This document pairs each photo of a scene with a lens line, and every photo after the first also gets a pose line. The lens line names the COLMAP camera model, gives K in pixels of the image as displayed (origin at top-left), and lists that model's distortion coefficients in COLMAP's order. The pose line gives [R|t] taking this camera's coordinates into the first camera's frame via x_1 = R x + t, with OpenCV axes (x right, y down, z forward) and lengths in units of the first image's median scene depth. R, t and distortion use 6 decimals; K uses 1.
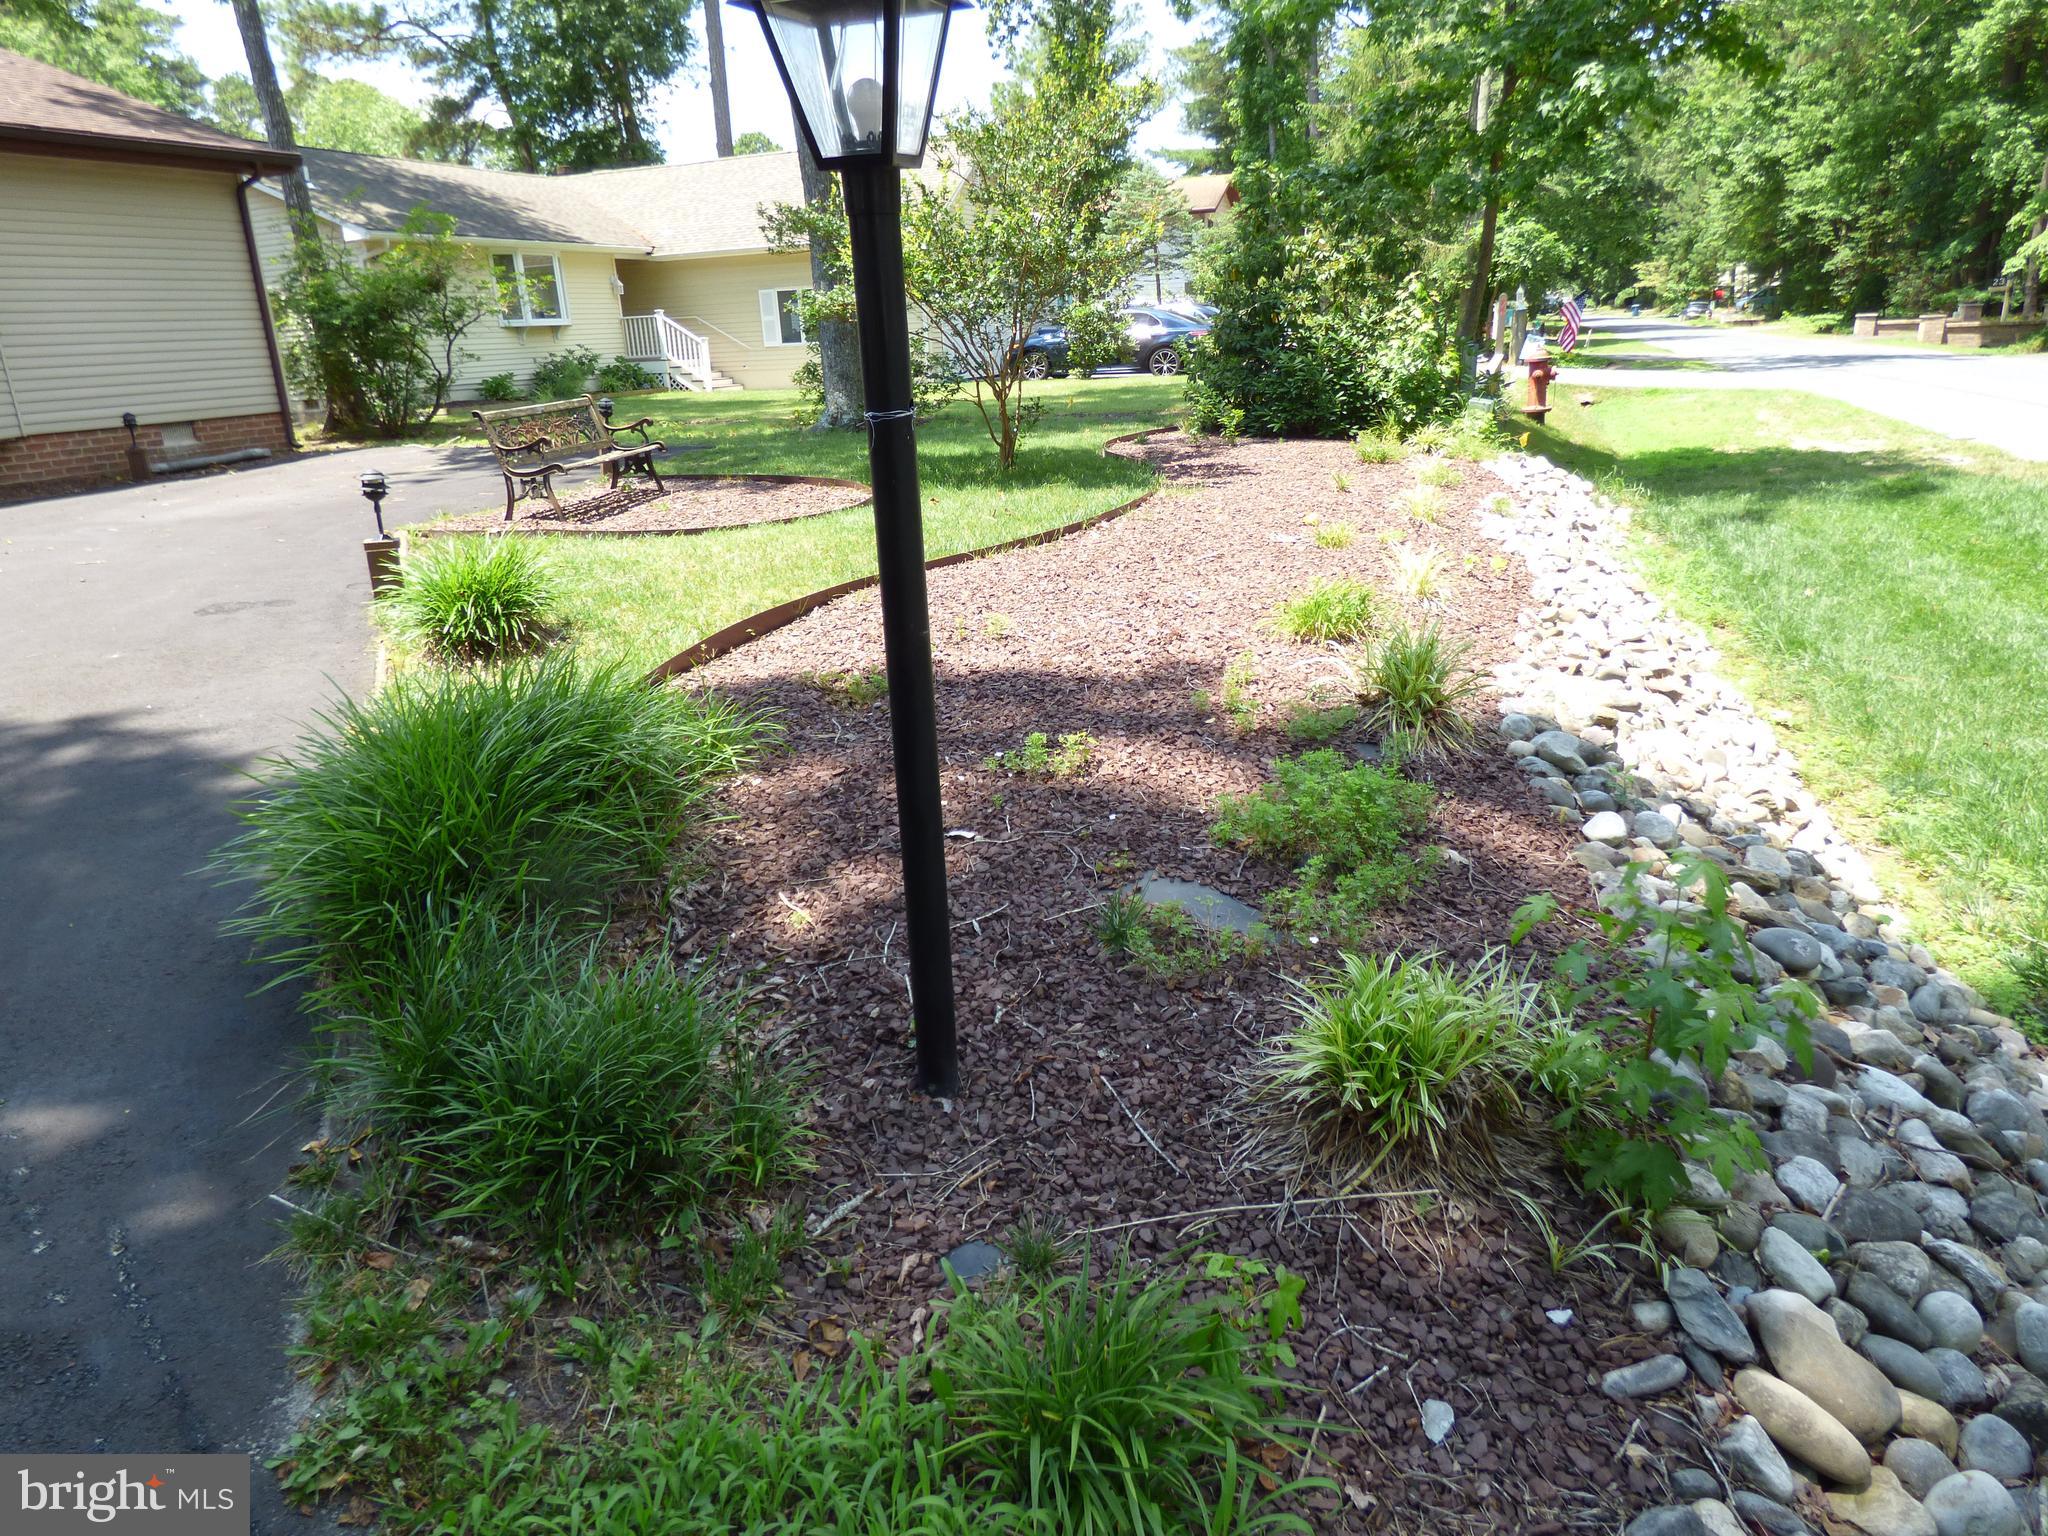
lens RADIAL K [[1256.9, 0, 1025.0], [0, 1256.9, 737.4], [0, 0, 1]] dist [-0.034832, 0.003184]
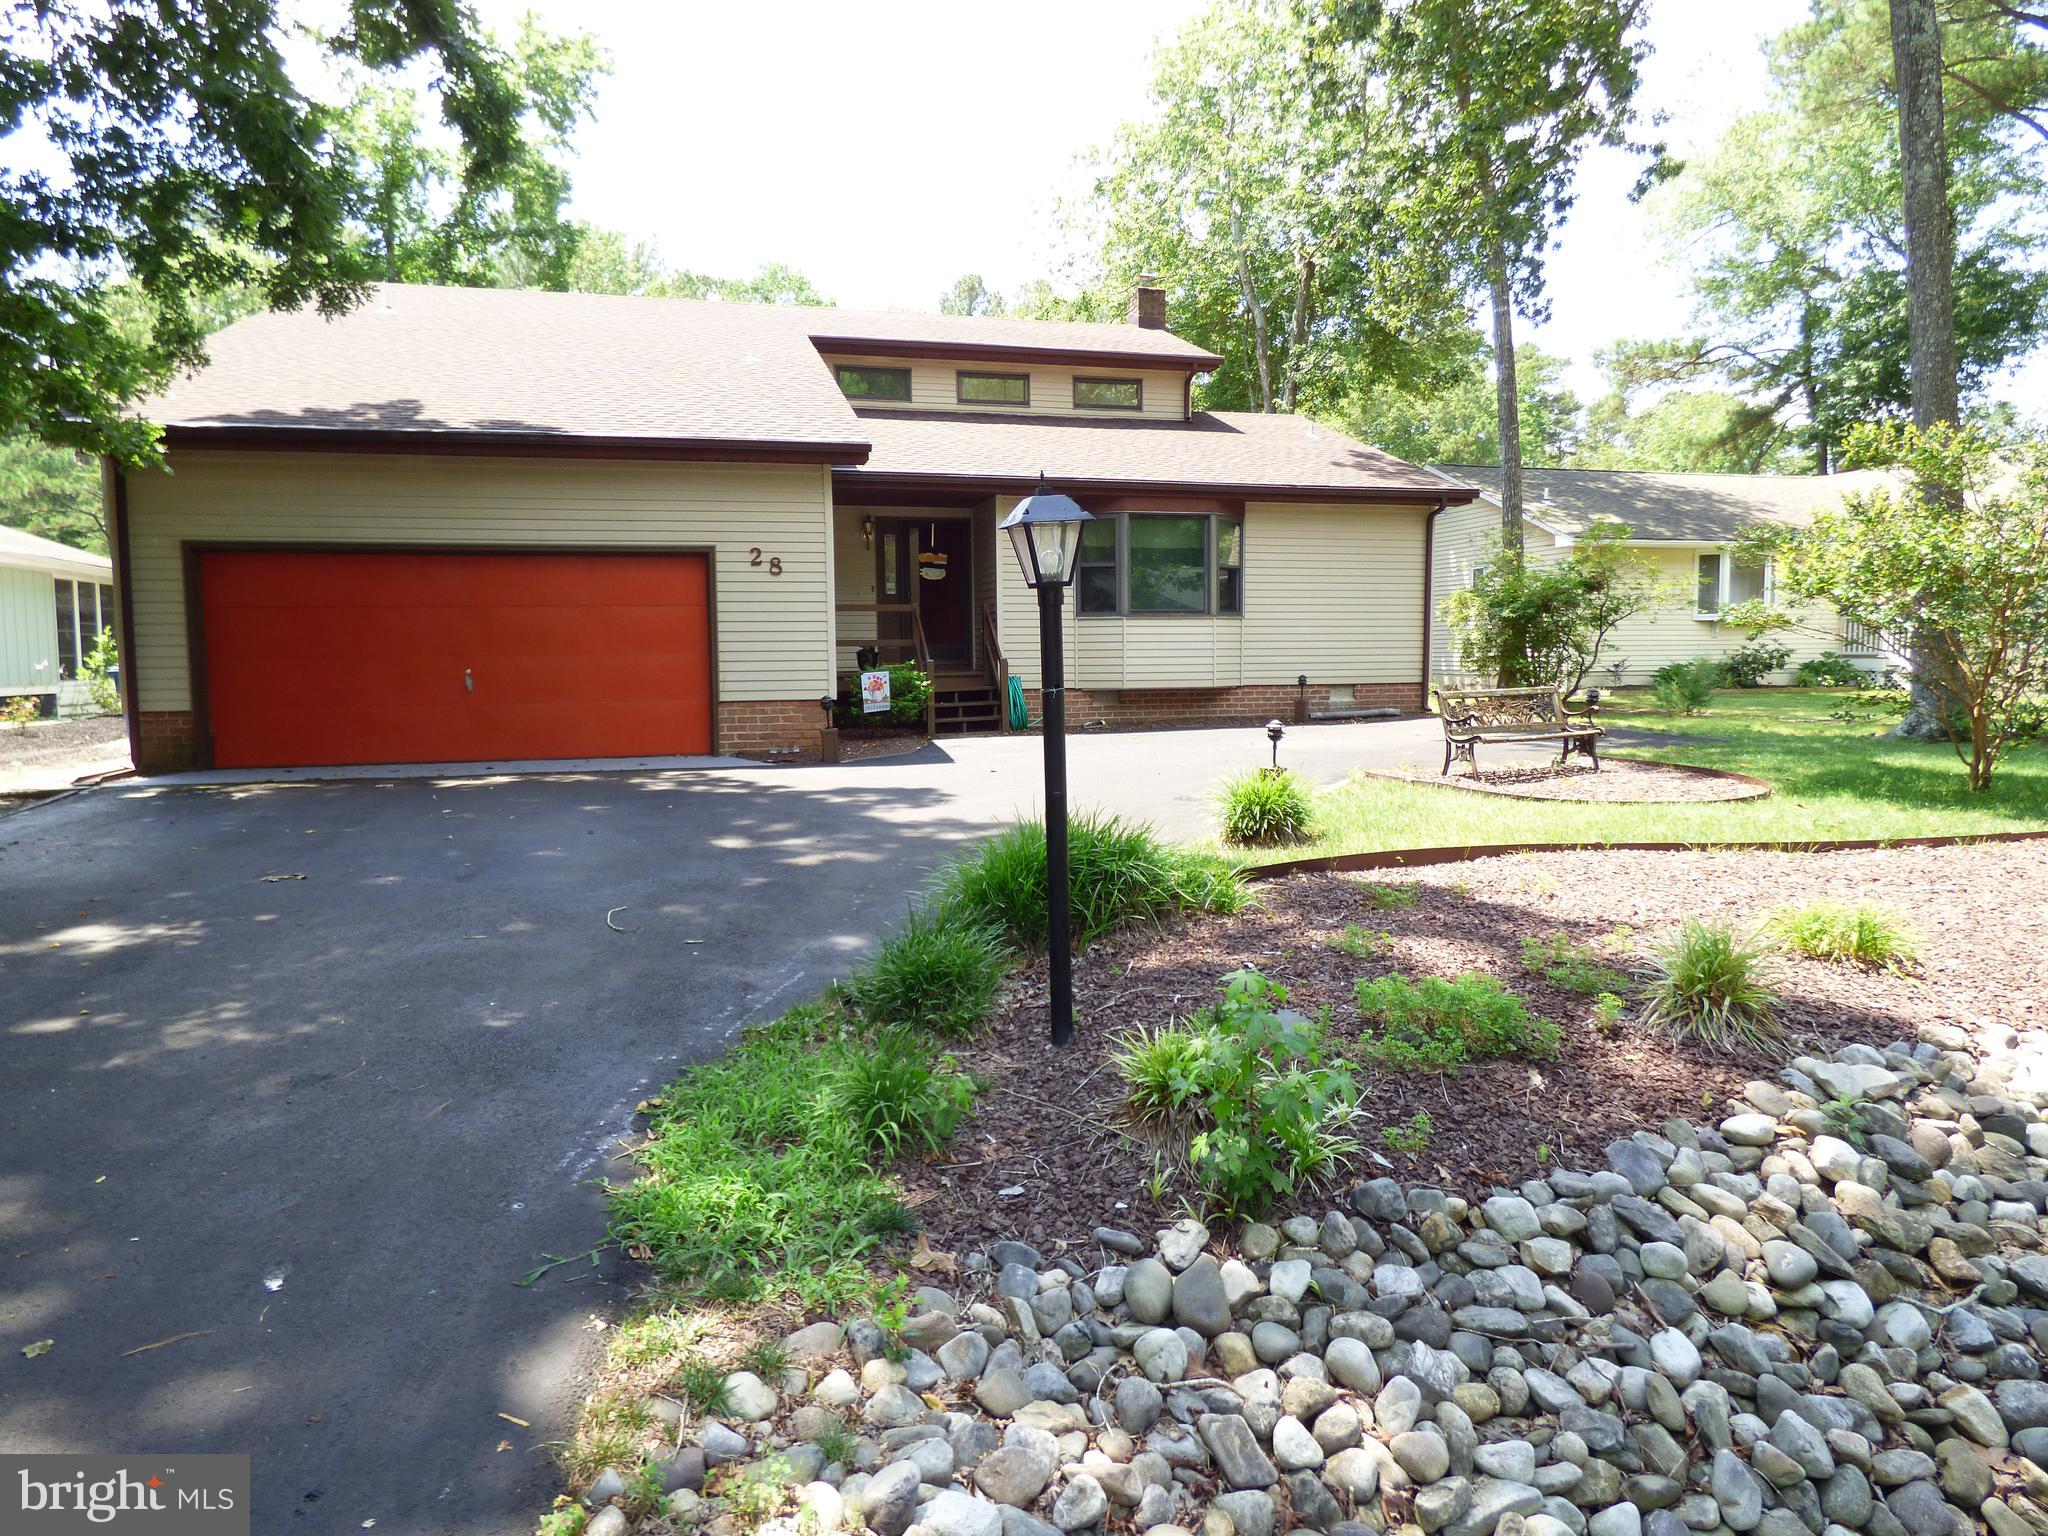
lens RADIAL K [[1256.9, 0, 1025.0], [0, 1256.9, 737.4], [0, 0, 1]] dist [-0.034832, 0.003184]
pose [[0.567818, 0.091355, -0.818069, 0.150870], [-0.266515, 0.960693, -0.077705, 0.000186], [0.778815, 0.262149, 0.569847, -0.024750]]
